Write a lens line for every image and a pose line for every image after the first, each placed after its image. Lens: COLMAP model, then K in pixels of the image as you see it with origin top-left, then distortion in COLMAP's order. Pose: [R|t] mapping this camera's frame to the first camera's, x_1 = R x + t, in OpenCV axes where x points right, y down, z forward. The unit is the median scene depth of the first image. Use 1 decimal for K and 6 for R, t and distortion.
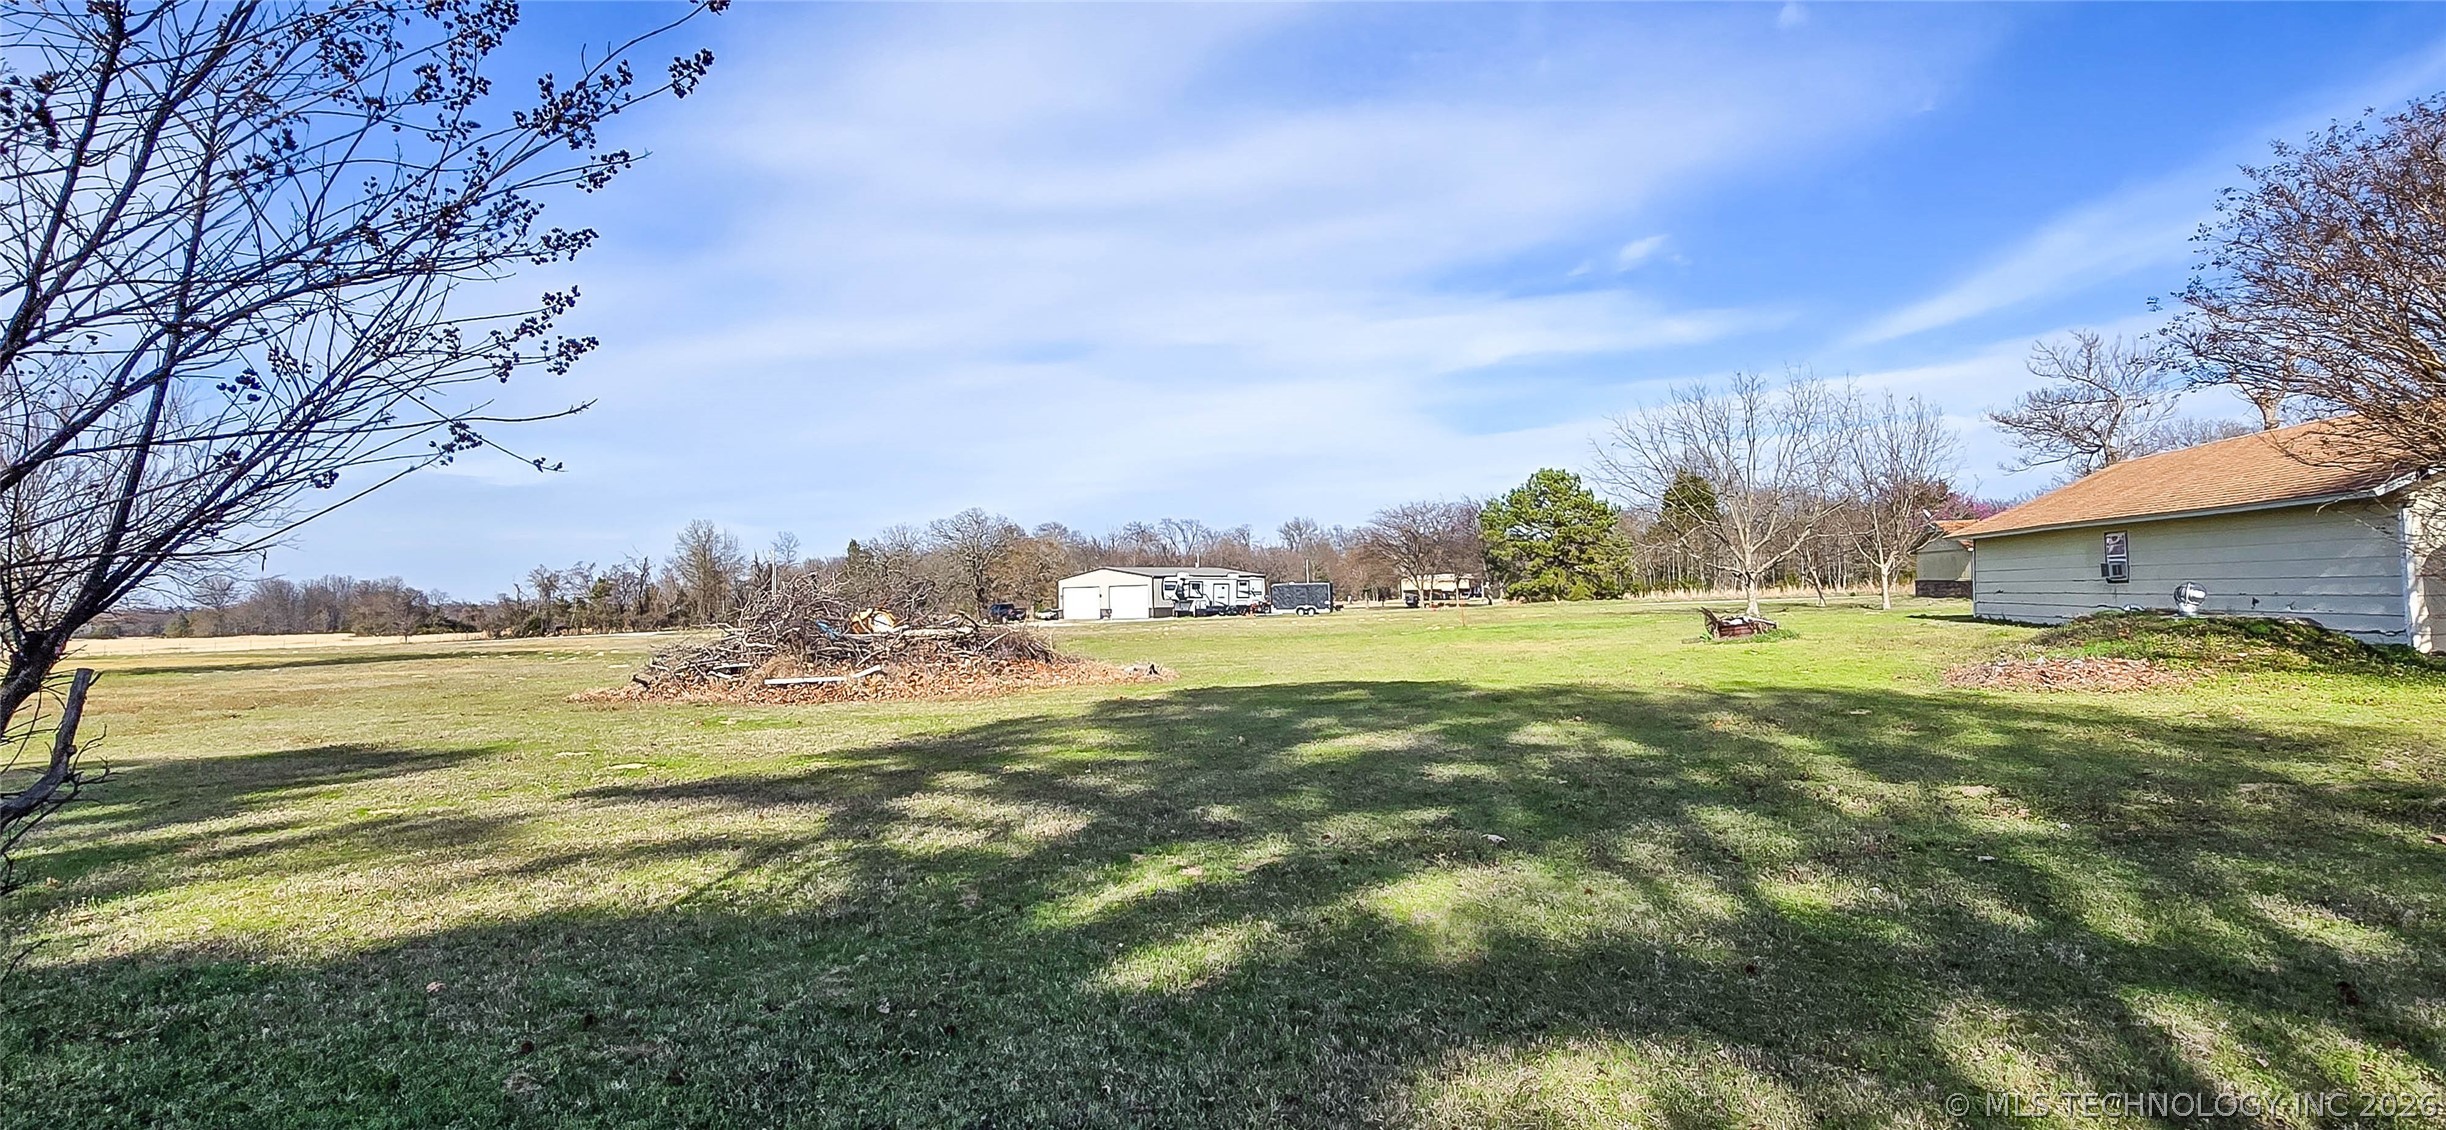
lens RADIAL K [[1303.9, 0, 1226.9], [0, 1303.9, 545.0], [0, 0, 1]] dist [0.001417, -0.002028]
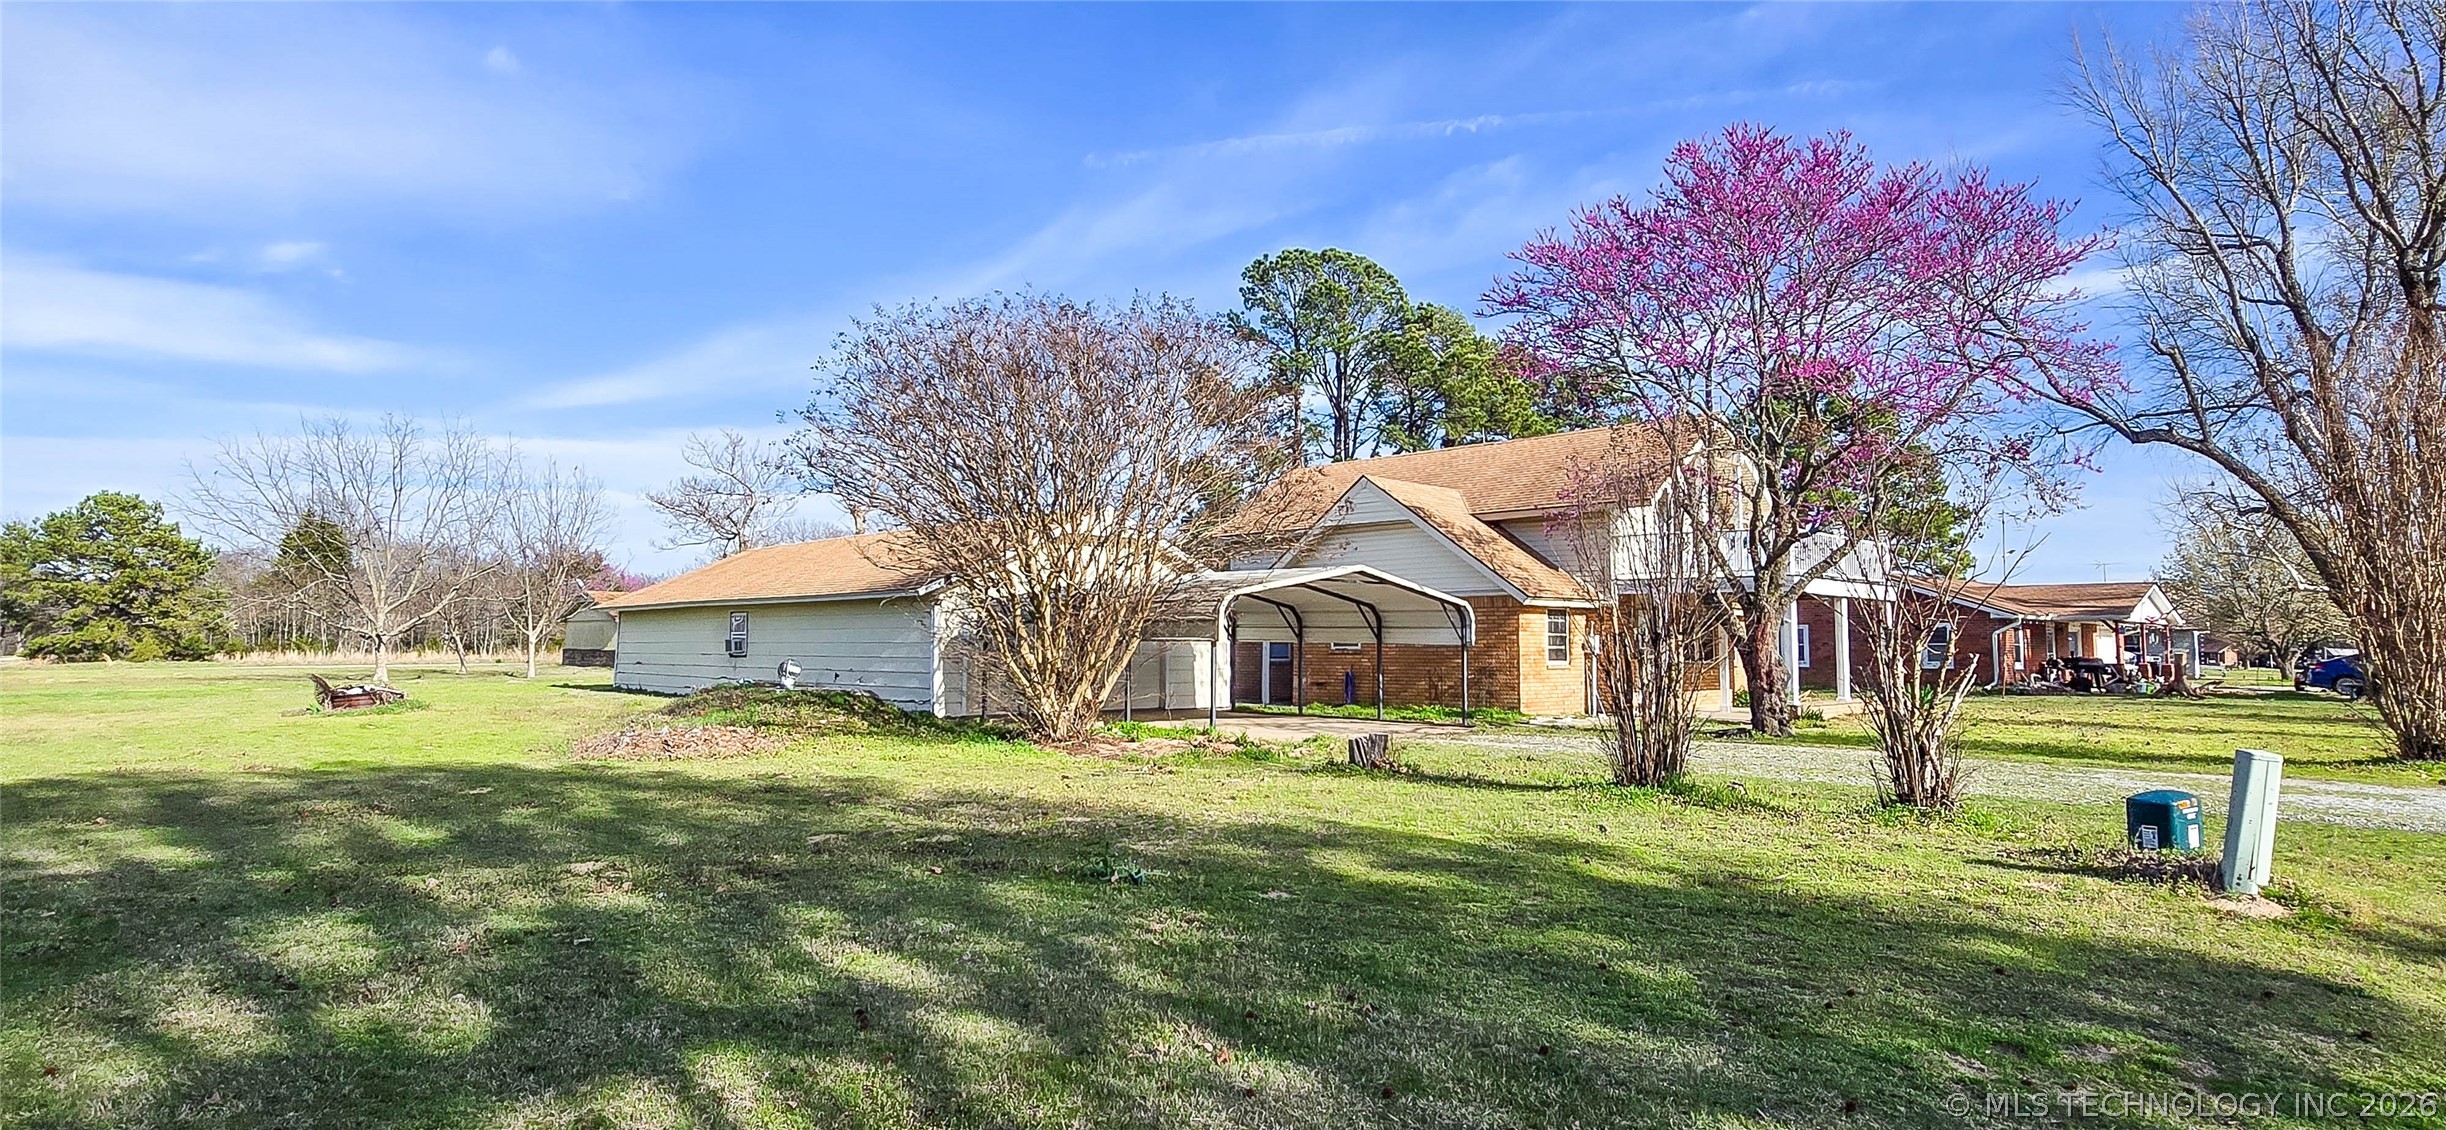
lens RADIAL K [[1301.0, 0, 1230.9], [0, 1301.0, 553.7], [0, 0, 1]] dist [-0.005156, -0.000459]
pose [[0.575216, 0.088487, 0.813202, 0.005136], [-0.051910, 0.996077, -0.071668, -0.000876], [-0.816353, -0.000989, 0.577553, 0.004207]]
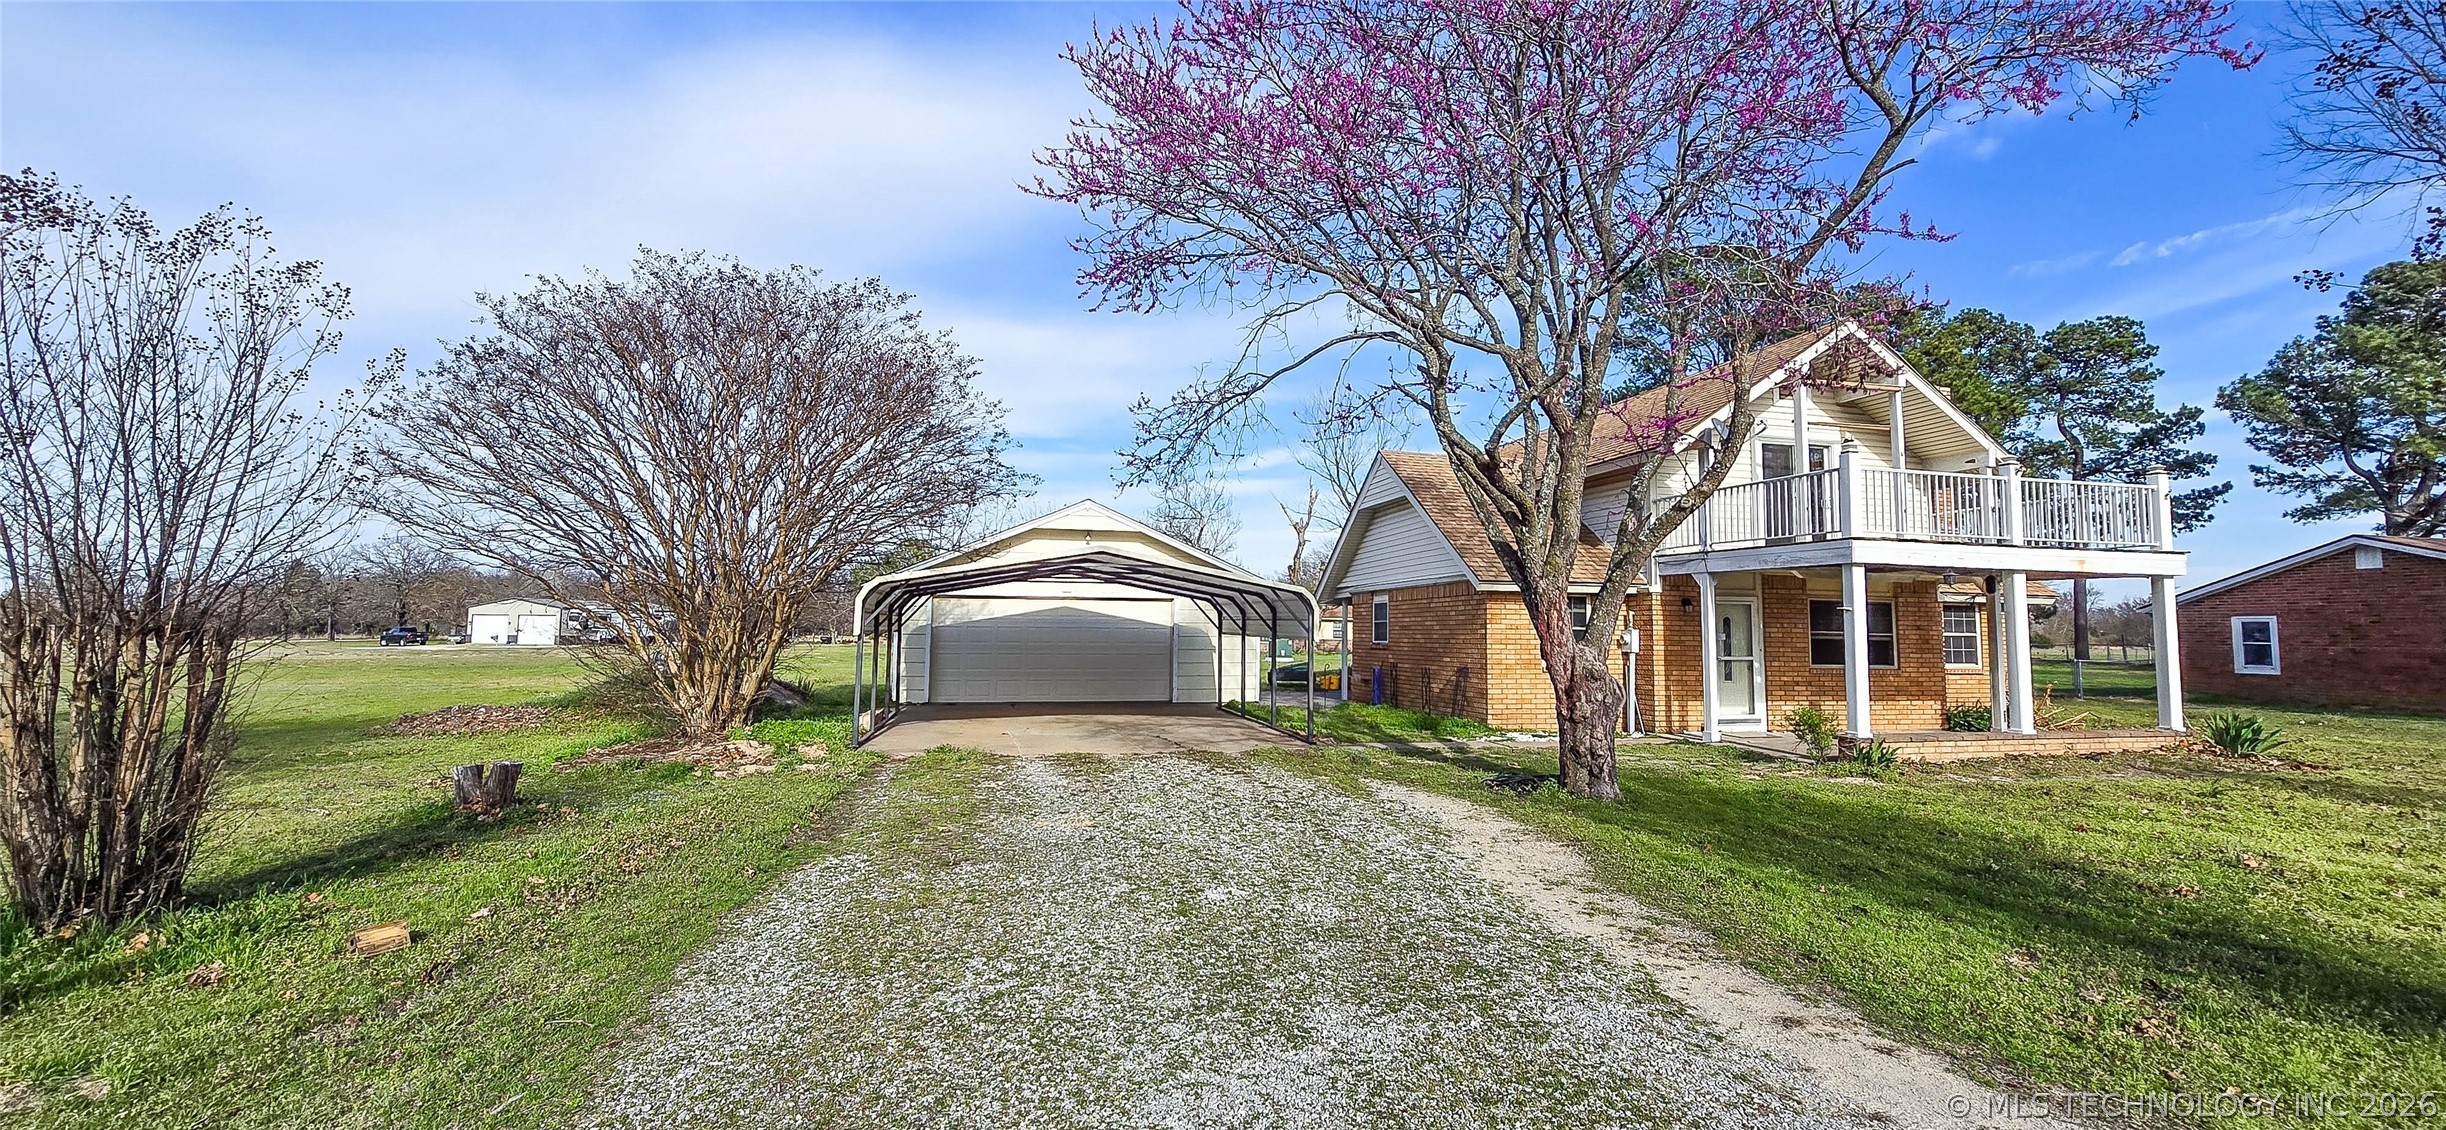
lens RADIAL K [[1000.4, 0, 1224.9], [0, 1000.4, 555.6], [0, 0, 1]] dist [-0.001732, 0.000701]
pose [[0.915755, 0.067716, 0.395989, 0.292691], [-0.051187, 0.997325, -0.052174, -0.014204], [-0.398463, 0.027509, 0.916772, -0.051767]]
